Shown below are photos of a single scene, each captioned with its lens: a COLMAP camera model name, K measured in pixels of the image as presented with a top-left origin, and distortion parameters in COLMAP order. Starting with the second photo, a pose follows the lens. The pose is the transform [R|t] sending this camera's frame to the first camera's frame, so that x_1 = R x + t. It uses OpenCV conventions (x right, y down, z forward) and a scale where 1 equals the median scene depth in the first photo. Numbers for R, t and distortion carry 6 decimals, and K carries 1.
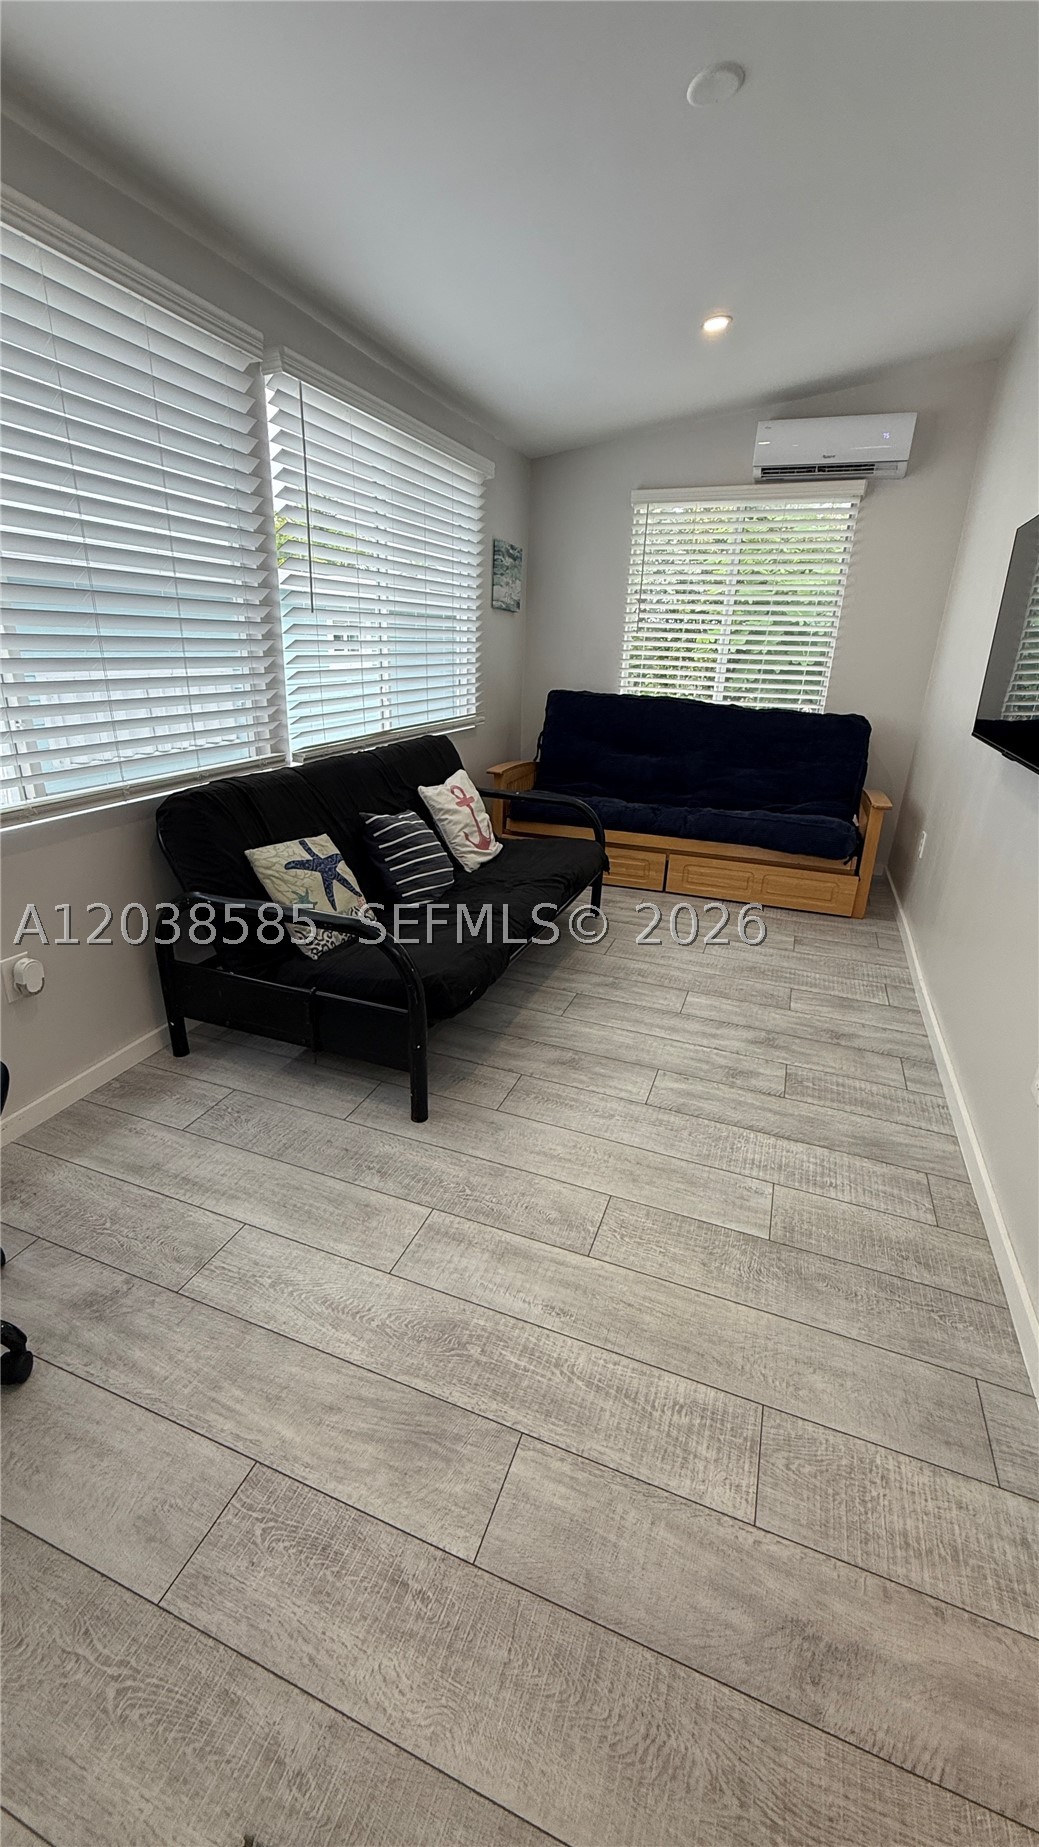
lens RADIAL K [[734.2, 0, 522.9], [0, 734.2, 917.5], [0, 0, 1]] dist [-0.001705, 0.000924]
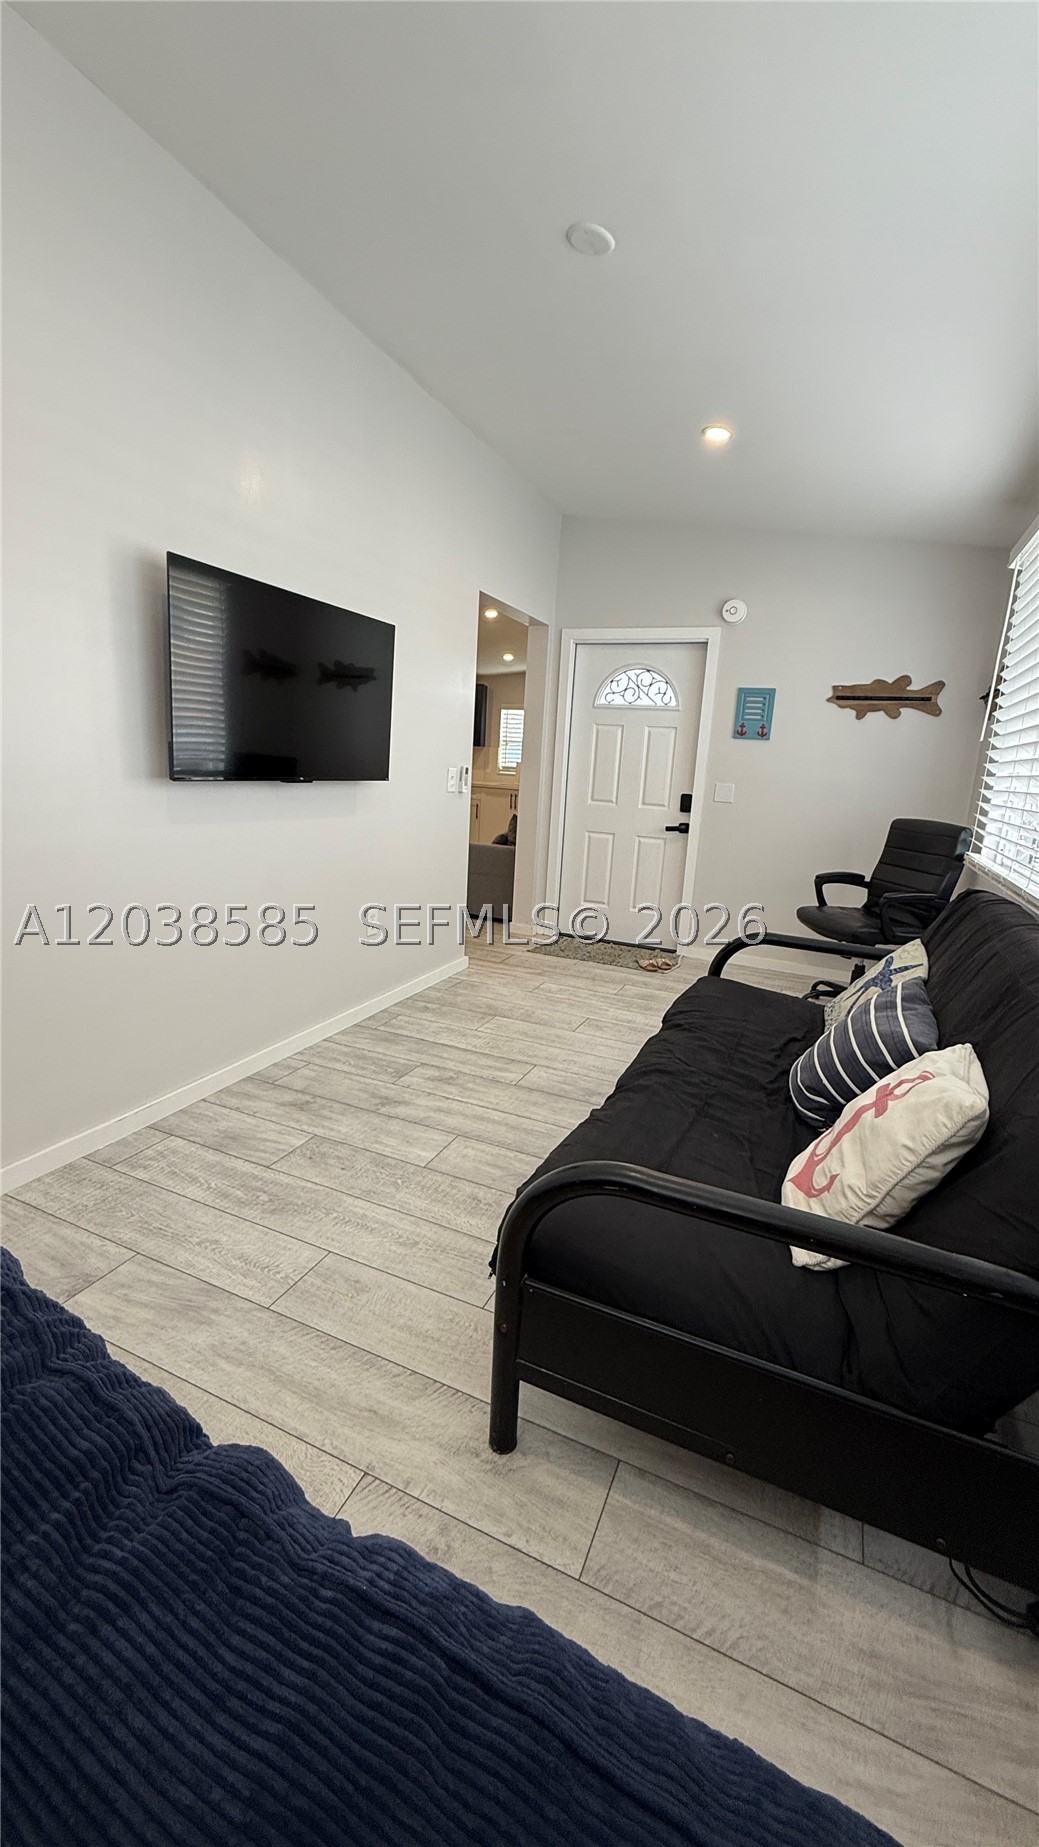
lens RADIAL K [[734.2, 0, 522.9], [0, 734.2, 917.5], [0, 0, 1]] dist [-0.001705, 0.000924]
pose [[-0.994800, -0.095458, 0.035501, 0.200700], [-0.061347, 0.839885, 0.539286, -0.785695], [-0.081296, 0.534304, -0.841374, 2.314277]]
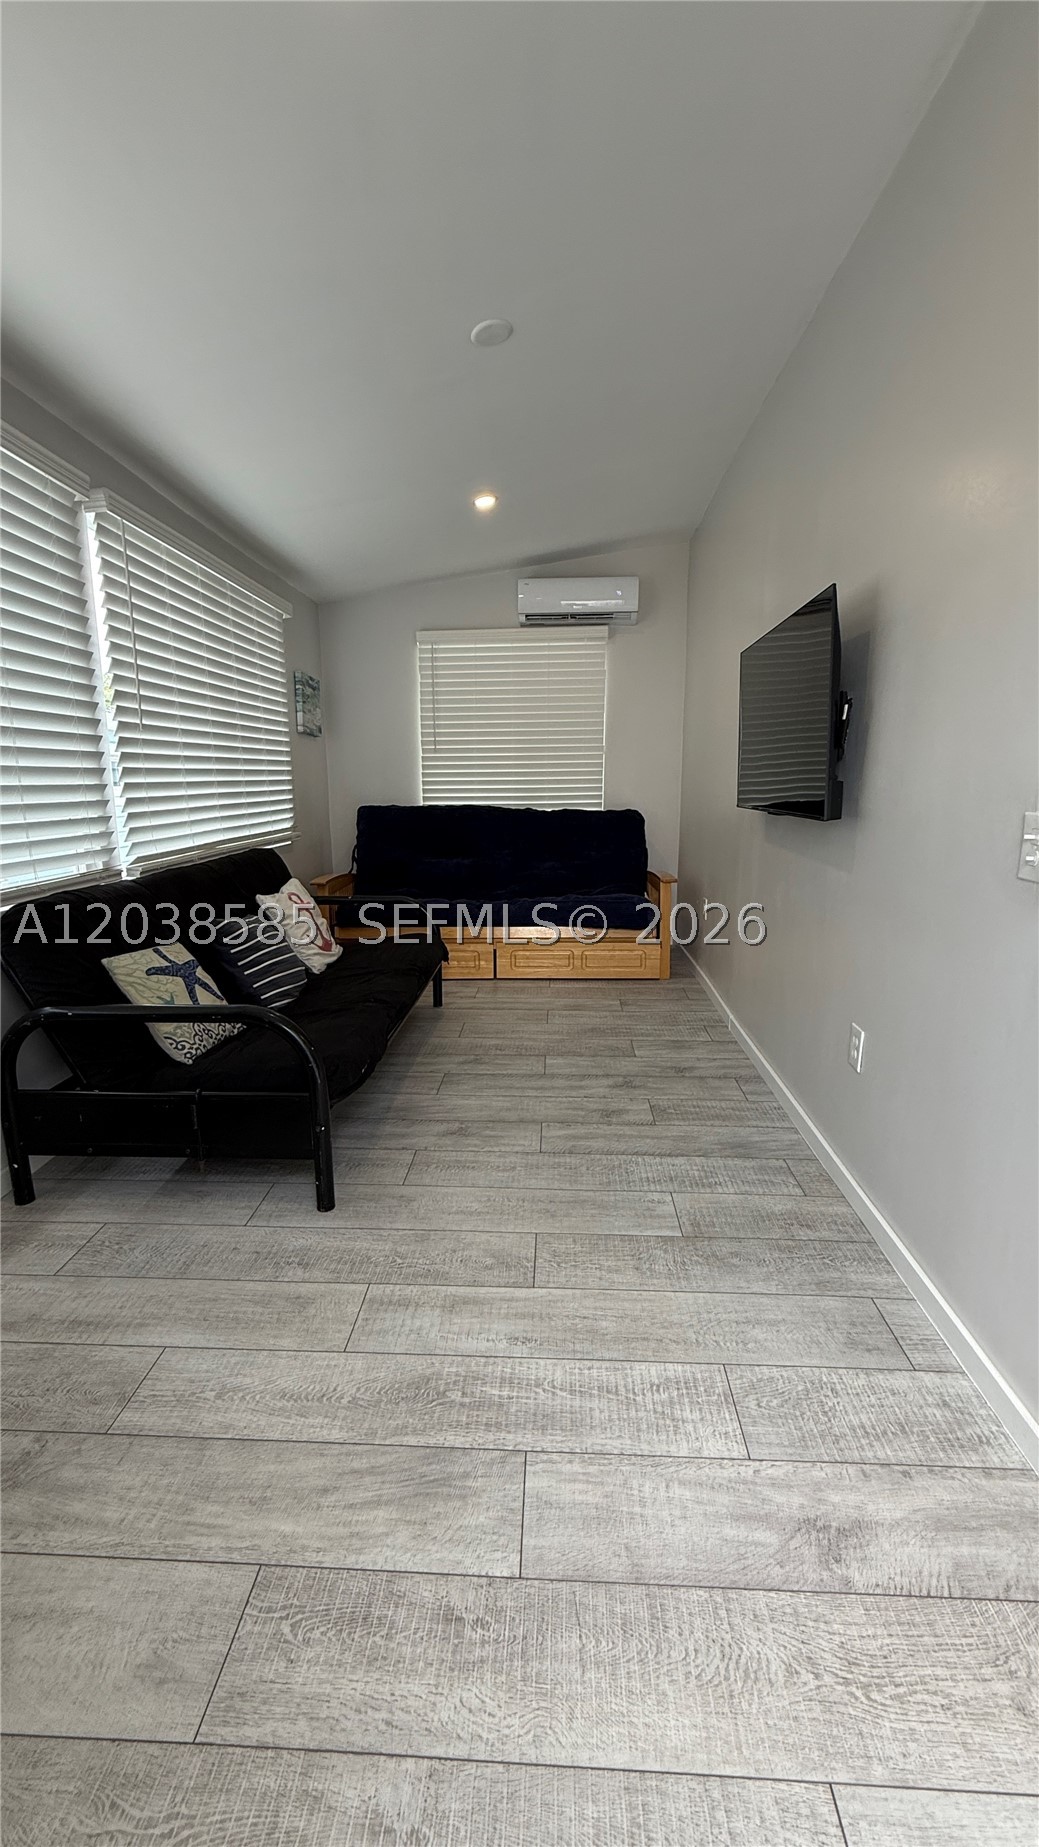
lens RADIAL K [[732.6, 0, 521.2], [0, 732.6, 917.2], [0, 0, 1]] dist [0.000458, 0.000252]
pose [[0.951785, -0.096121, 0.291319, -0.159240], [0.144185, 0.978381, -0.148258, 0.088593], [-0.270770, 0.183114, 0.945068, -0.063380]]
